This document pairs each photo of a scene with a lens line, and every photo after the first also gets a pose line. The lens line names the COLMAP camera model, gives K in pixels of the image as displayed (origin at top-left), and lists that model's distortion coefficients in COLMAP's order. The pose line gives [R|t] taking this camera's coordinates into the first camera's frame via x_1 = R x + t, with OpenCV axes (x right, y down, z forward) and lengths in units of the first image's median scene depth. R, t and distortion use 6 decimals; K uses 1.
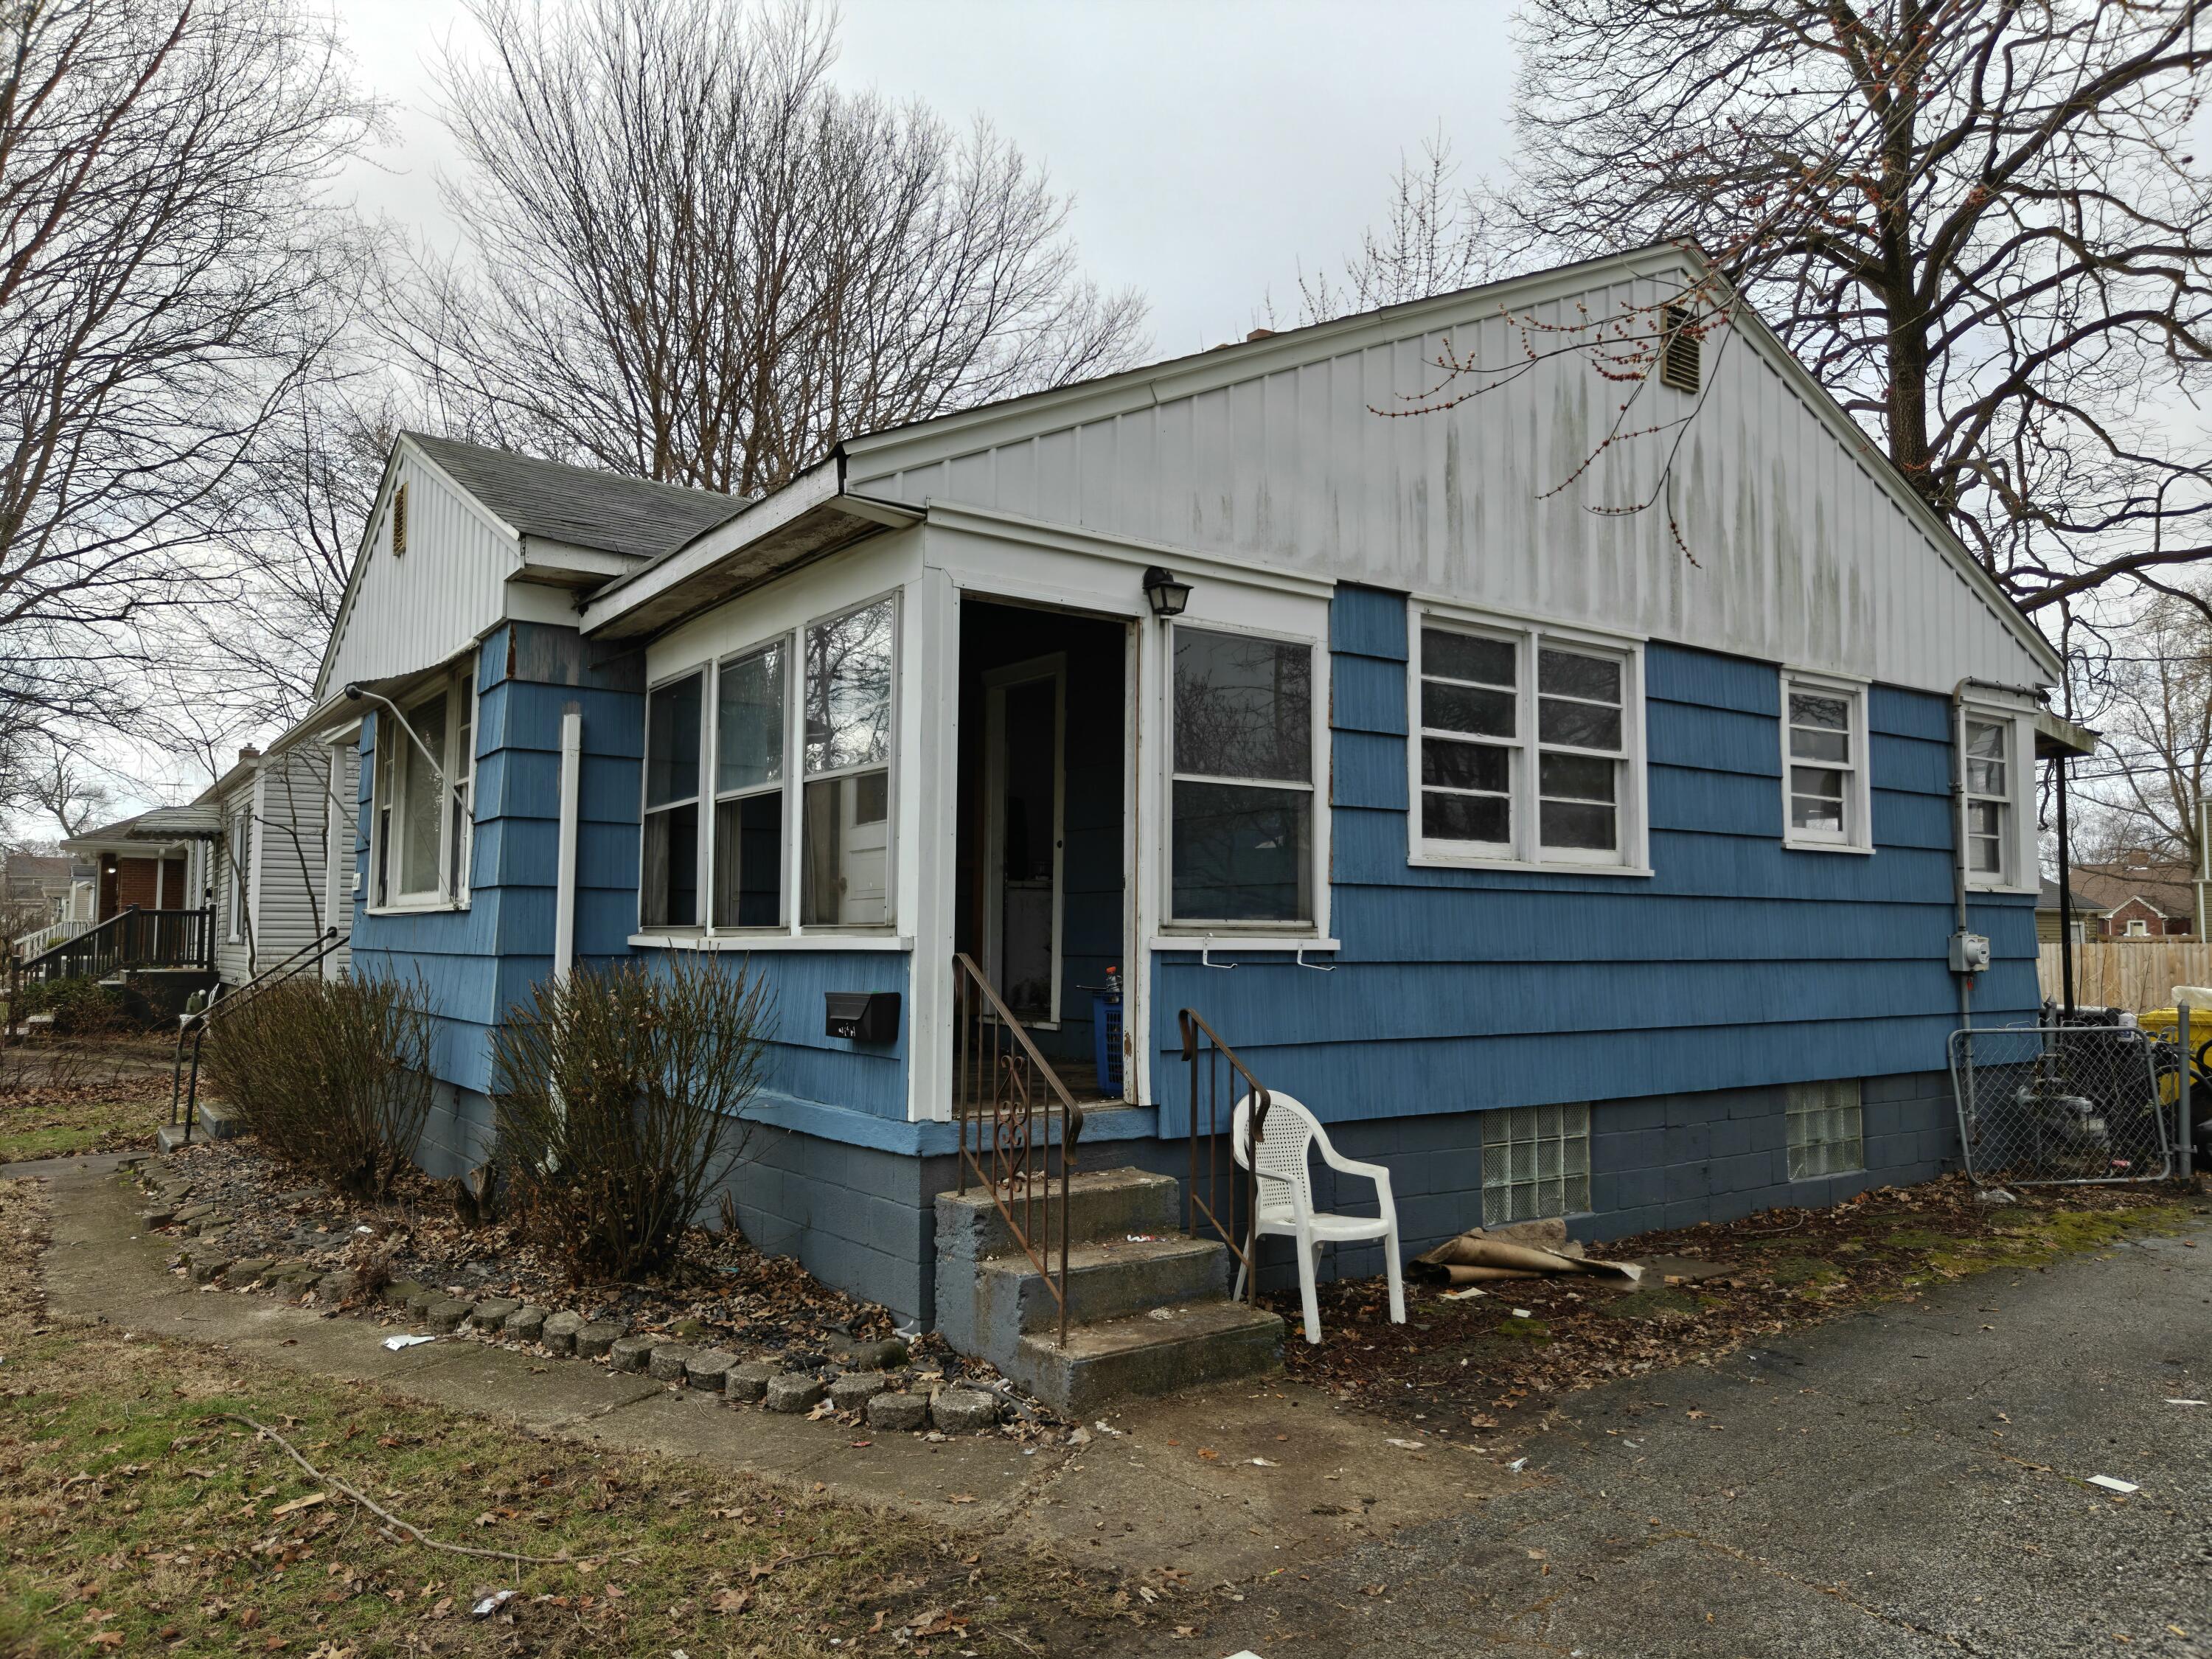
lens RADIAL K [[1540.0, 0, 1108.0], [0, 1540.0, 831.0], [0, 0, 1]] dist [-0.011271, -0.002903]
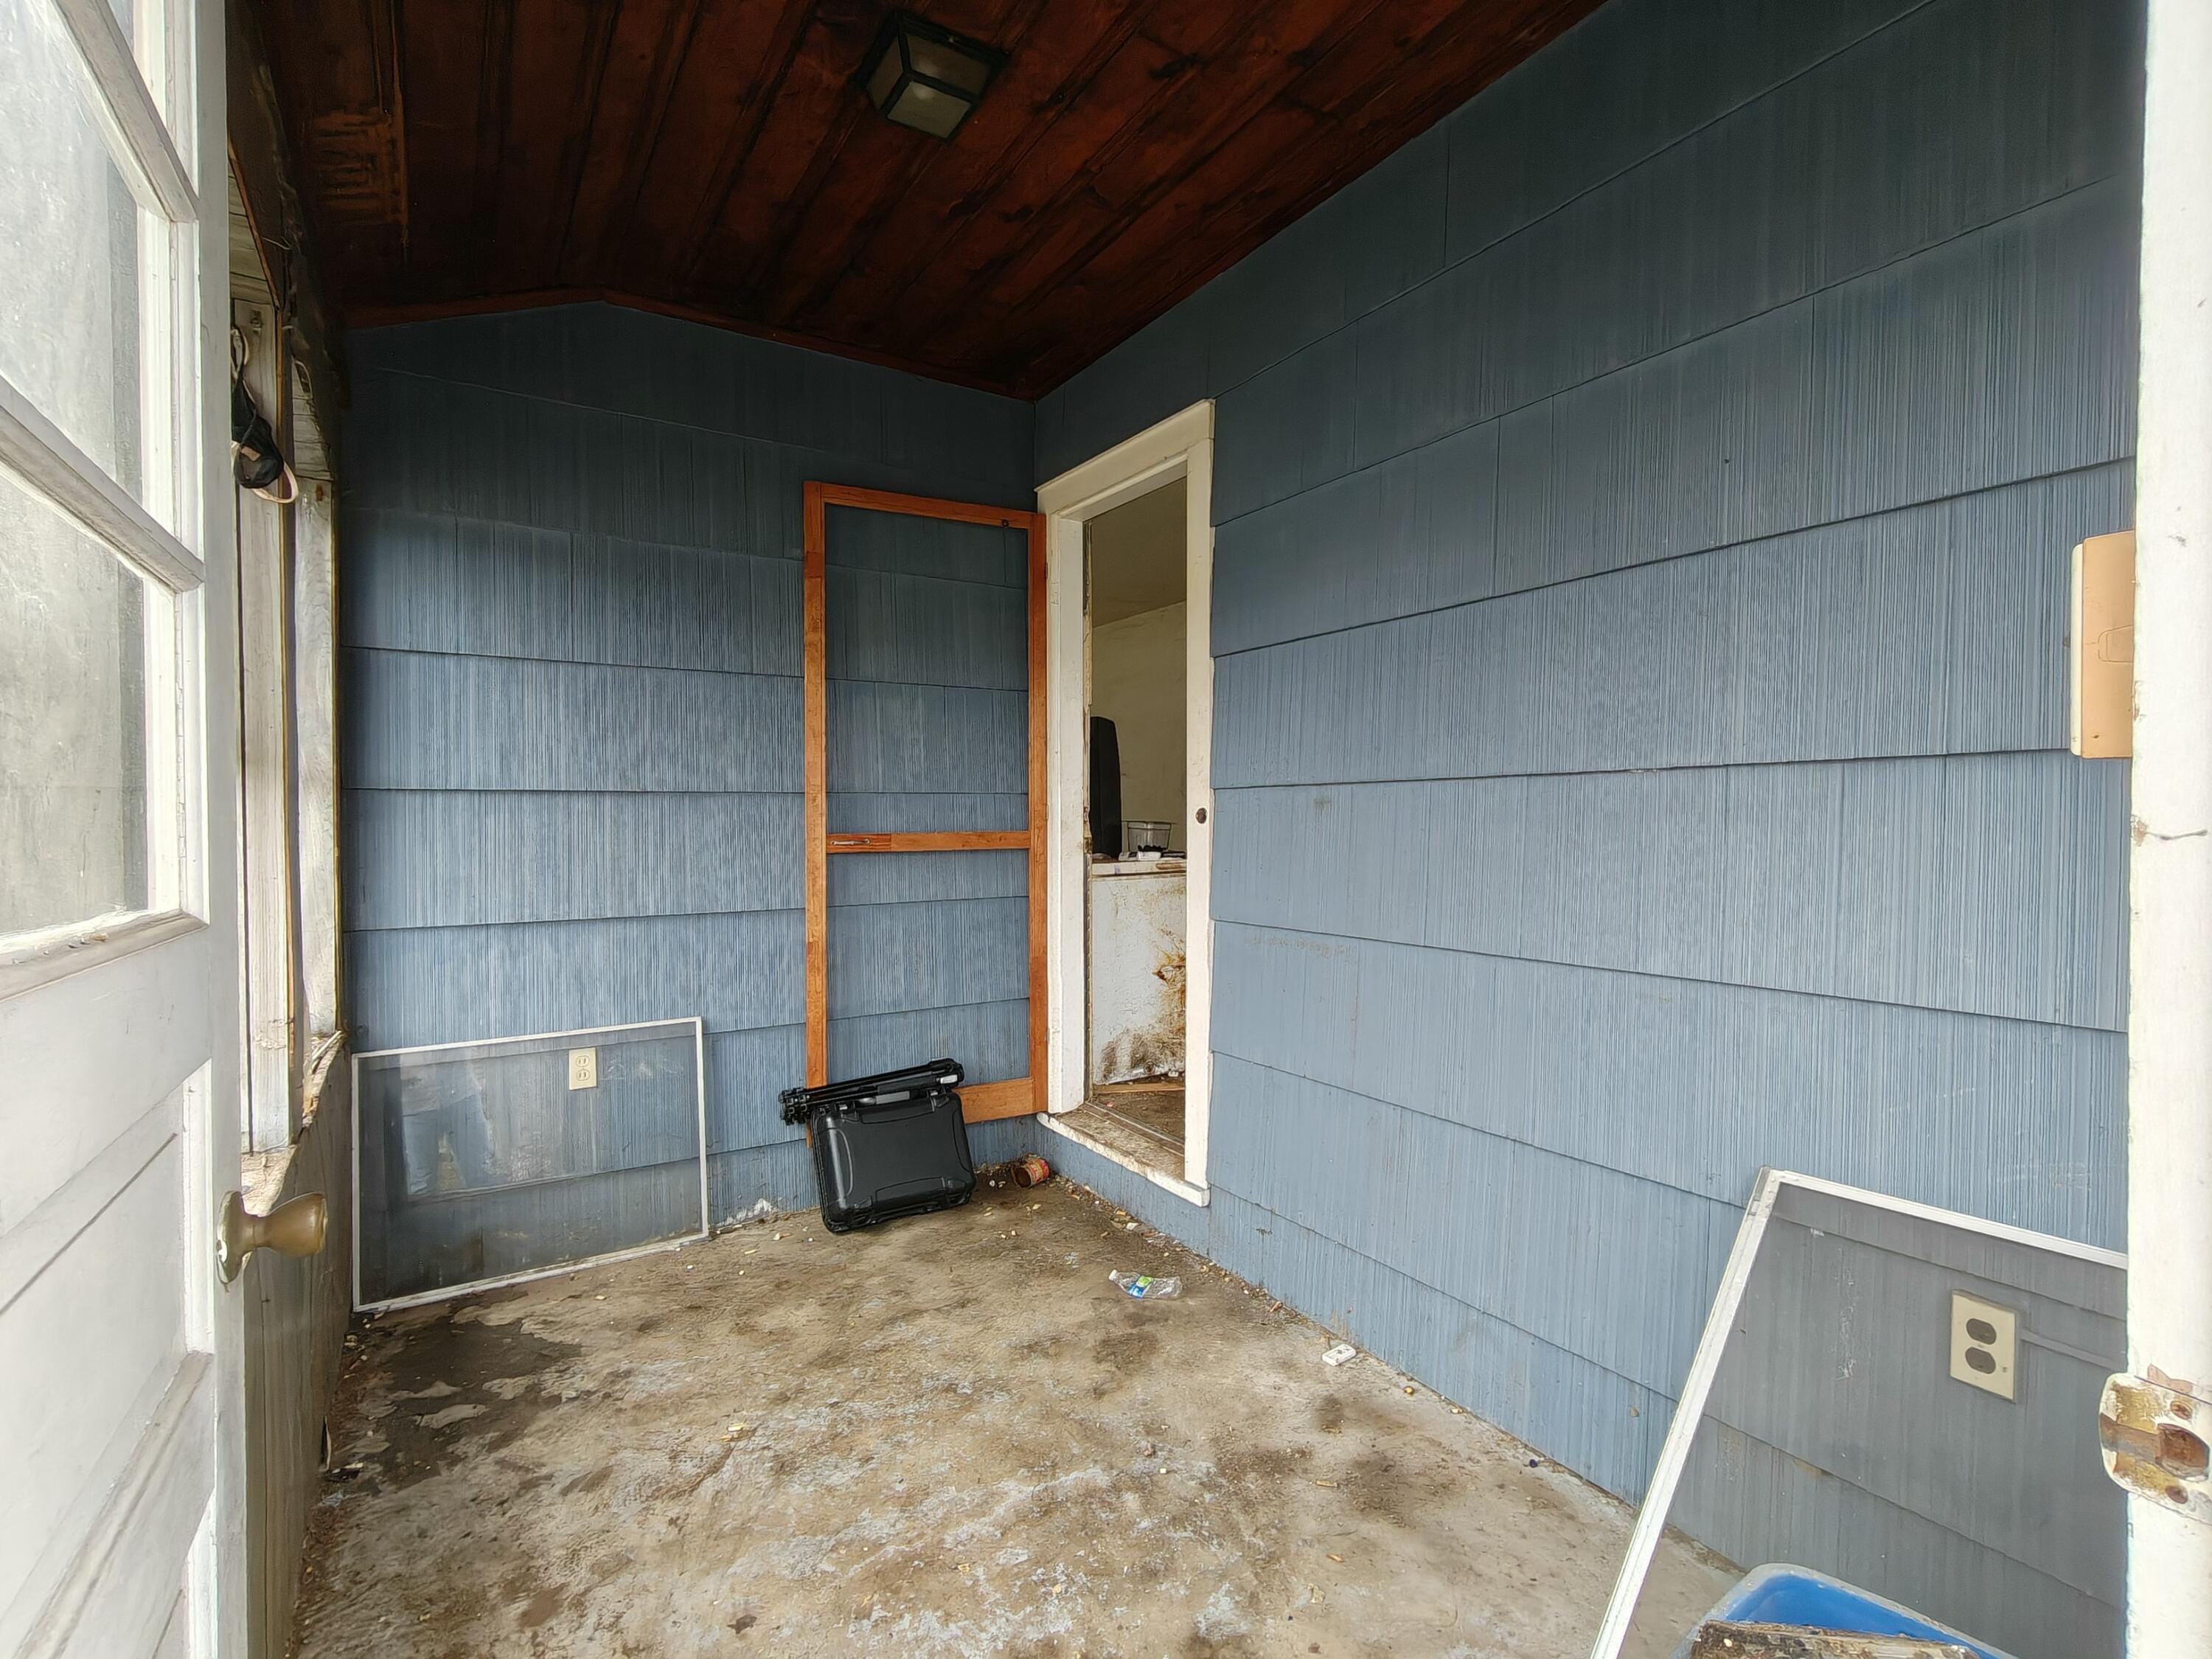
lens RADIAL K [[1044.9, 0, 1103.4], [0, 1044.9, 835.0], [0, 0, 1]] dist [-0.002510, 0.002437]
pose [[0.998875, -0.009975, -0.046366, -0.036640], [0.013832, 0.996401, 0.083623, -0.010013], [0.045365, -0.084170, 0.995418, 0.530418]]
